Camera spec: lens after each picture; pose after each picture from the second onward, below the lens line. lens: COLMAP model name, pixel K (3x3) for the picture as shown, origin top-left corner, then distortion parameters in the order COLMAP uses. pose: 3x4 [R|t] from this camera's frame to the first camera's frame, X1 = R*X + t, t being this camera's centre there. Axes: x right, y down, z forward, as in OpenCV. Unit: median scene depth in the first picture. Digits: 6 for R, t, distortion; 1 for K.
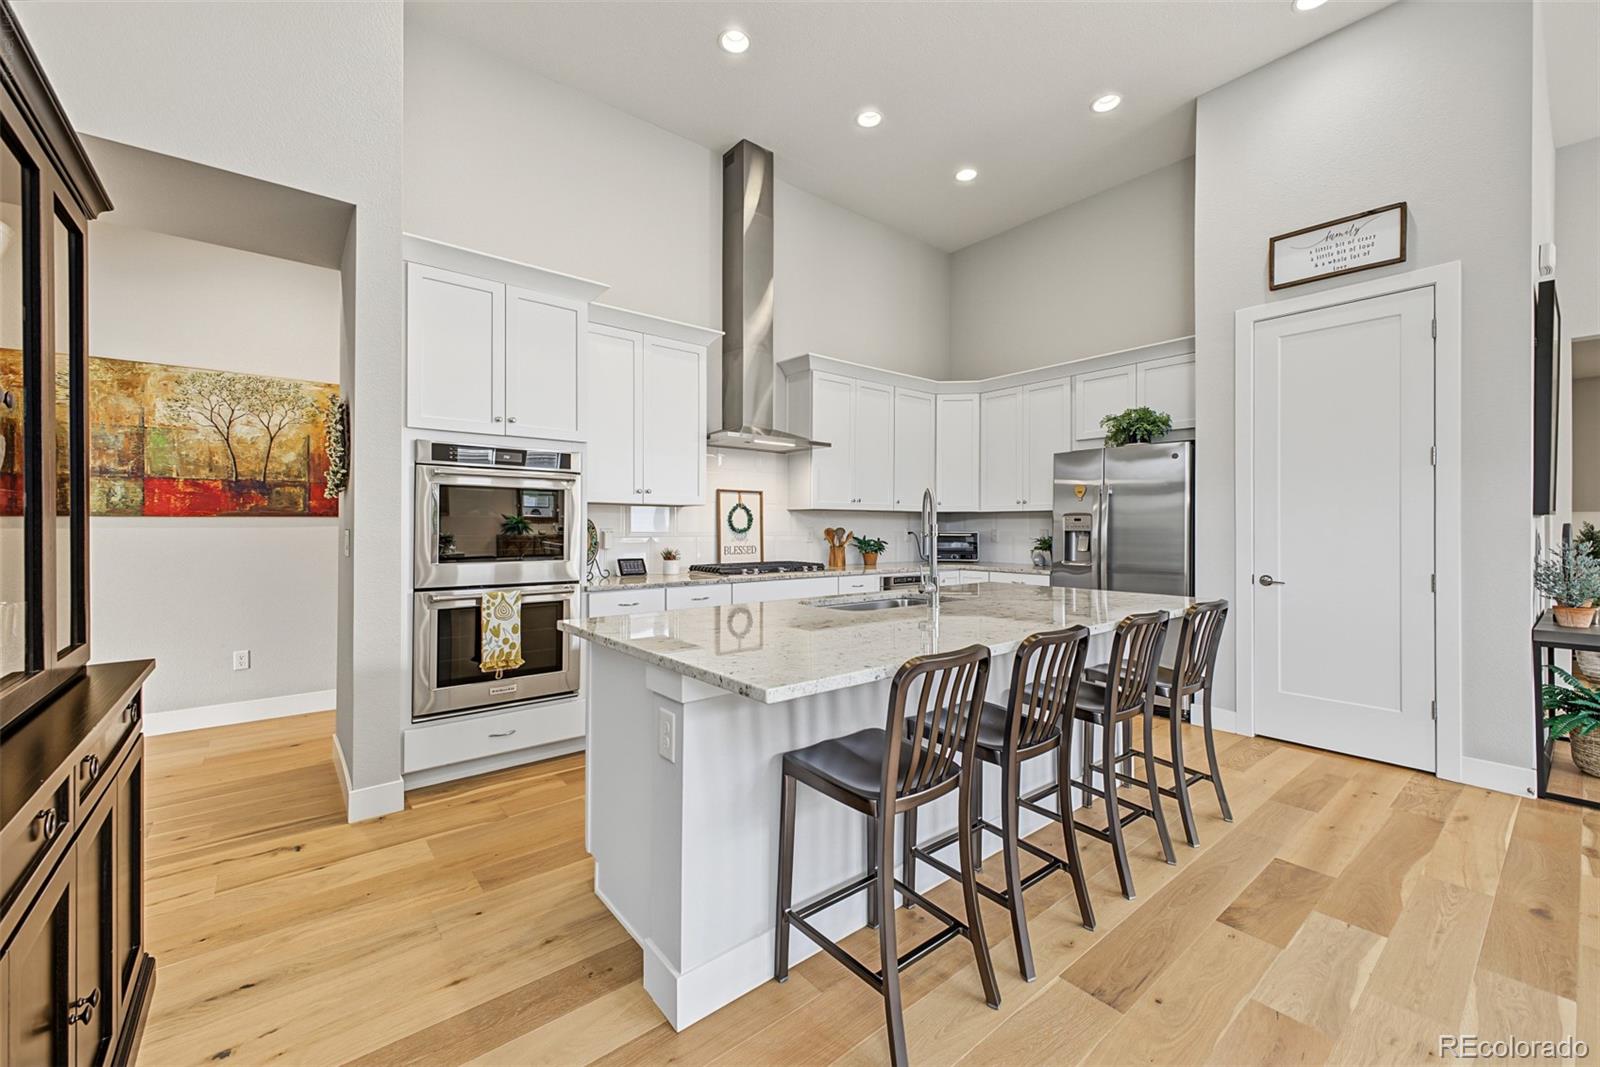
lens RADIAL K [[631.4, 0, 795.5], [0, 631.4, 527.7], [0, 0, 1]] dist [0.011430, -0.002682]
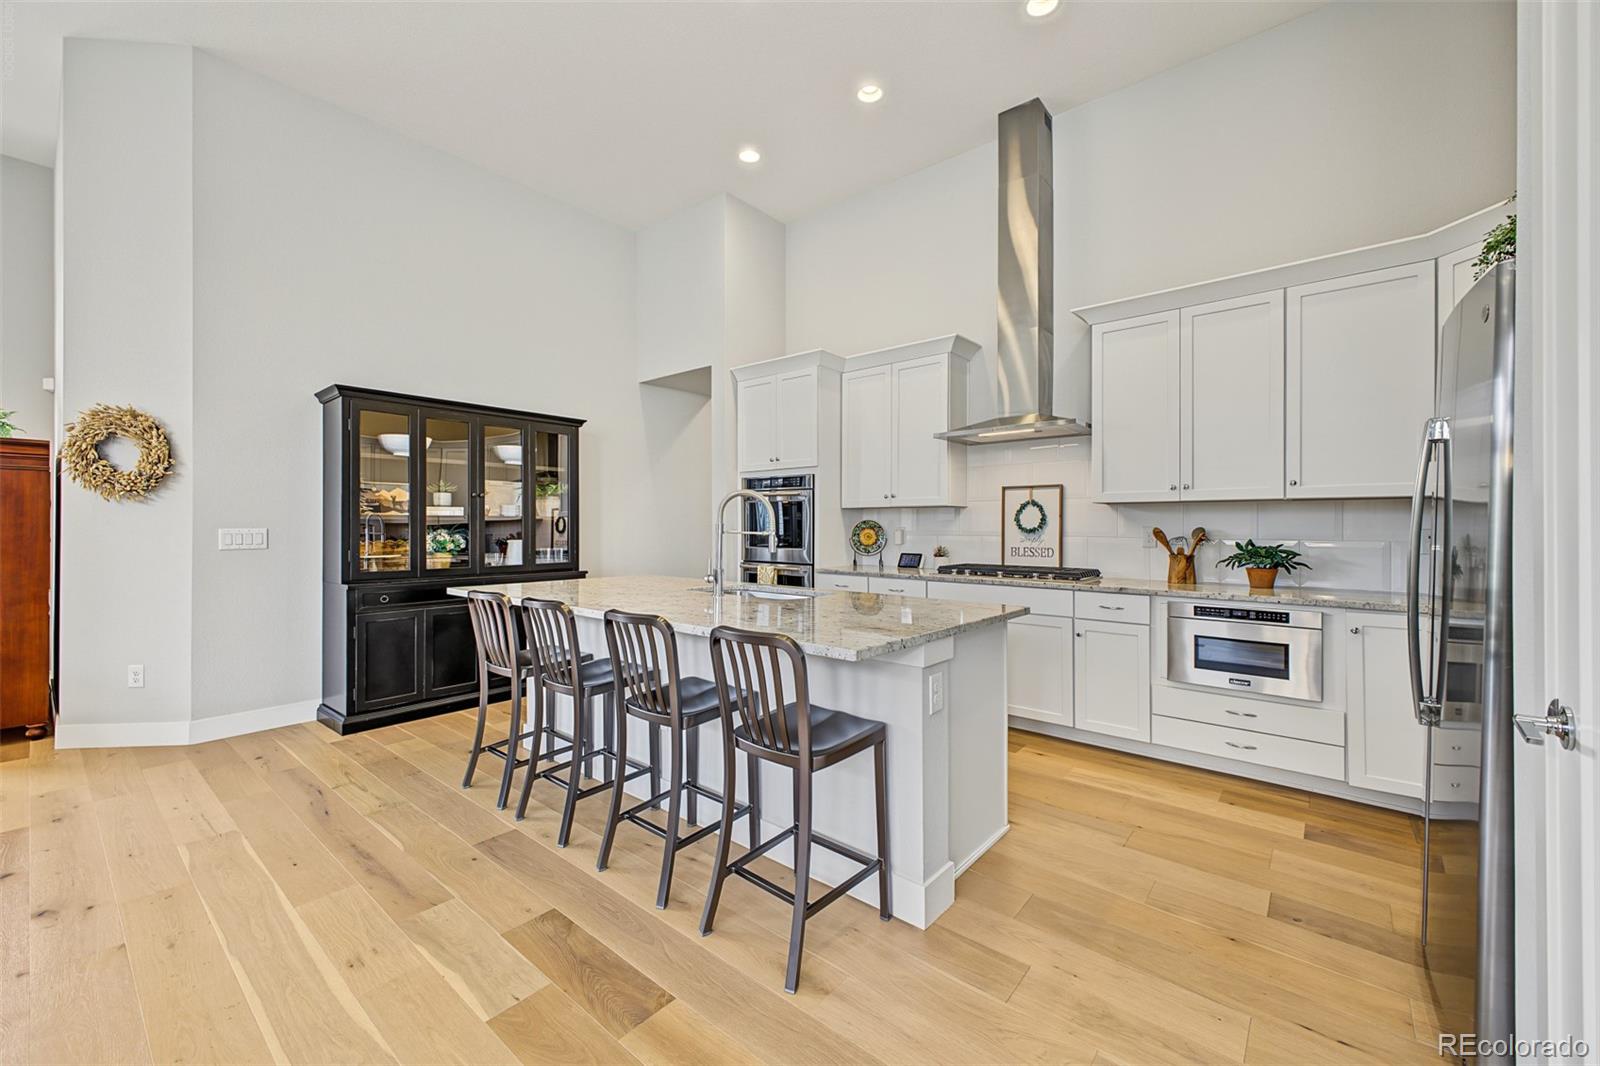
lens RADIAL K [[631.4, 0, 809.0], [0, 631.4, 526.2], [0, 0, 1]] dist [0.011430, -0.002682]
pose [[0.205363, -0.000365, -0.978686, 0.748441], [-0.002979, 0.999995, -0.000998, 0.000613], [0.978681, 0.003121, 0.205361, 0.509677]]
